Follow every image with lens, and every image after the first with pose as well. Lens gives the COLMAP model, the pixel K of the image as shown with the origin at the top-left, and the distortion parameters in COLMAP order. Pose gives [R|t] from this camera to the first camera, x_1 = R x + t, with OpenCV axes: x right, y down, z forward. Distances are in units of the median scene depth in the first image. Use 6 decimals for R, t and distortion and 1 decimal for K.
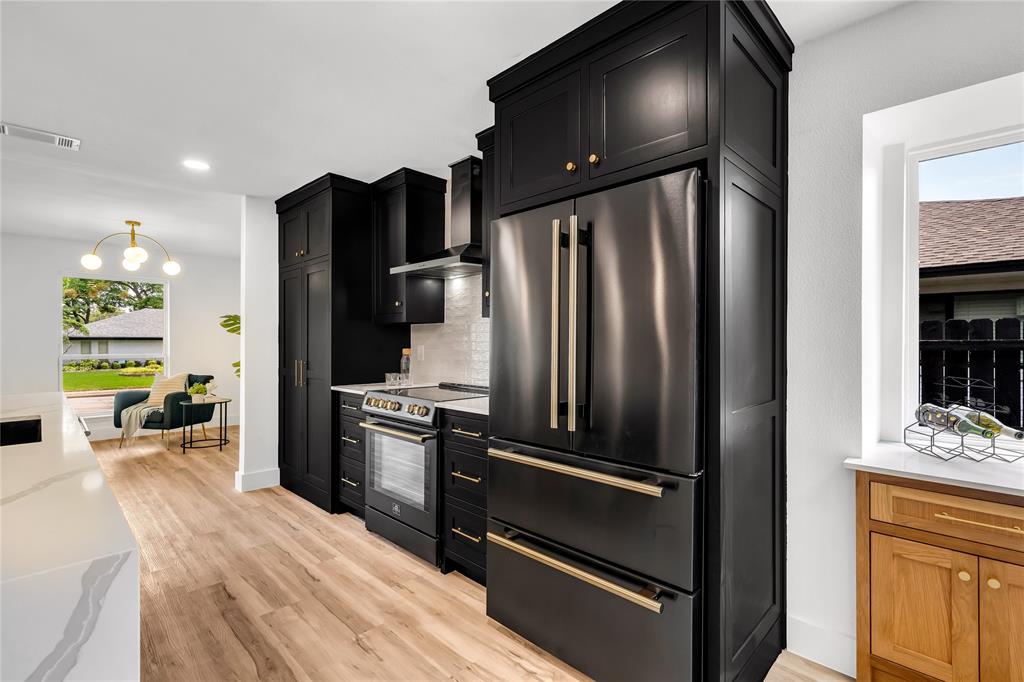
lens RADIAL K [[469.4, 0, 512.0], [0, 469.4, 341.0], [0, 0, 1]] dist [0.000530, -0.000046]
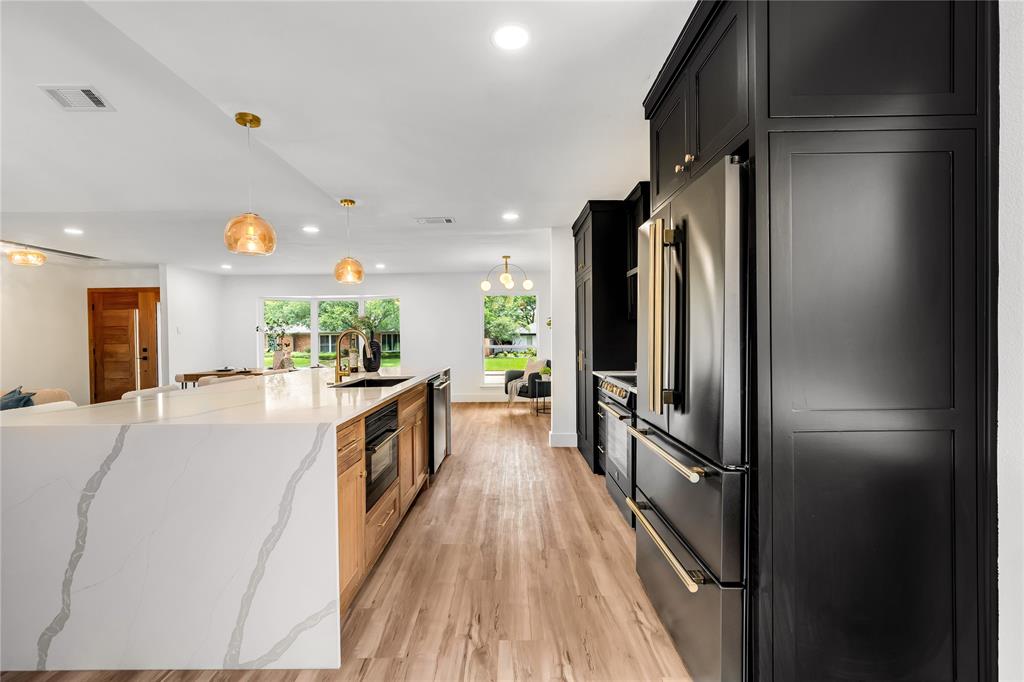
lens RADIAL K [[455.8, 0, 512.0], [0, 455.8, 341.0], [0, 0, 1]] dist [0.002067, 0.000301]
pose [[0.696446, -0.001477, -0.717607, 0.308410], [0.012197, 0.999878, 0.009779, 0.001353], [0.717505, -0.015564, 0.696379, 0.003571]]
